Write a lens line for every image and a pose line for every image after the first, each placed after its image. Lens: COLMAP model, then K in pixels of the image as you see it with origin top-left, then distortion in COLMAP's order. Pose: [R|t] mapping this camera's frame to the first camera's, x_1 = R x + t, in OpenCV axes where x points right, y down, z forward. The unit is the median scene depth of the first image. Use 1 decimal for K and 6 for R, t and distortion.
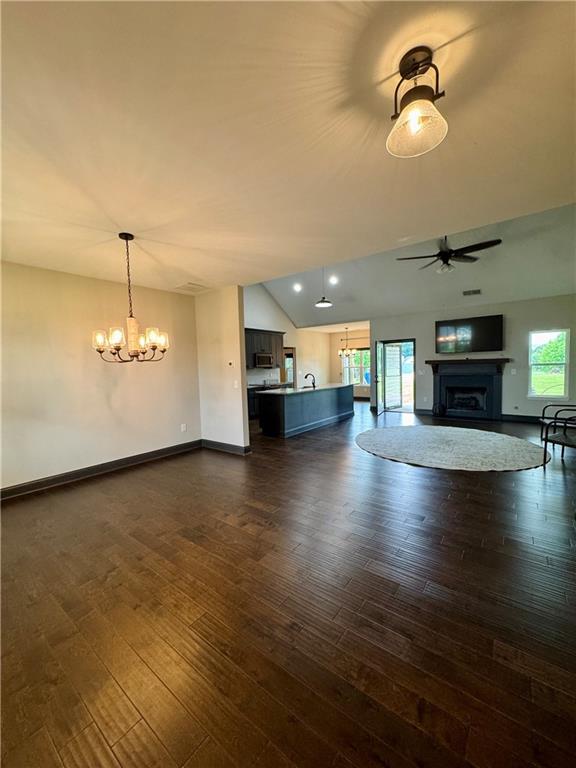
lens RADIAL K [[307.1, 0, 288.0], [0, 307.1, 384.0], [0, 0, 1]] dist [0.000168, 0.000010]
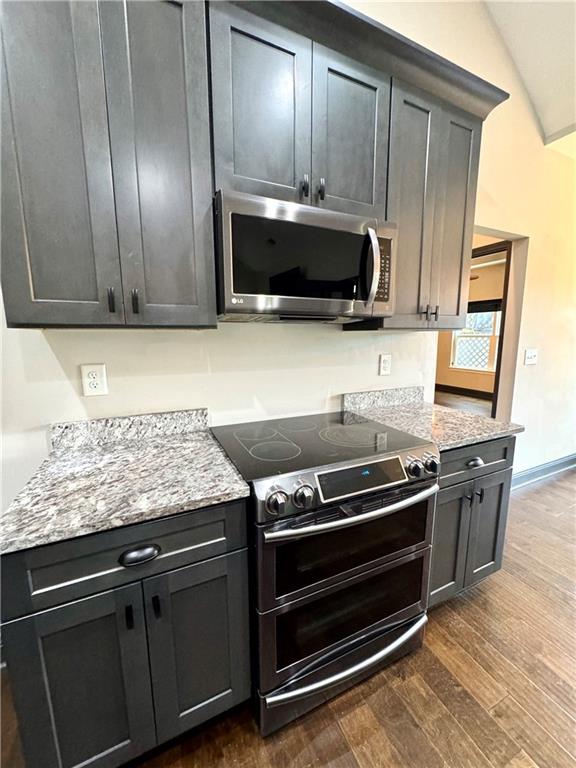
lens RADIAL K [[307.1, 0, 288.0], [0, 307.1, 384.0], [0, 0, 1]] dist [0.000168, 0.000010]
pose [[0.886533, 0.095893, -0.452618, -0.021310], [-0.049817, 0.992382, 0.112674, -0.038405], [0.459975, -0.077341, 0.884557, 0.842935]]
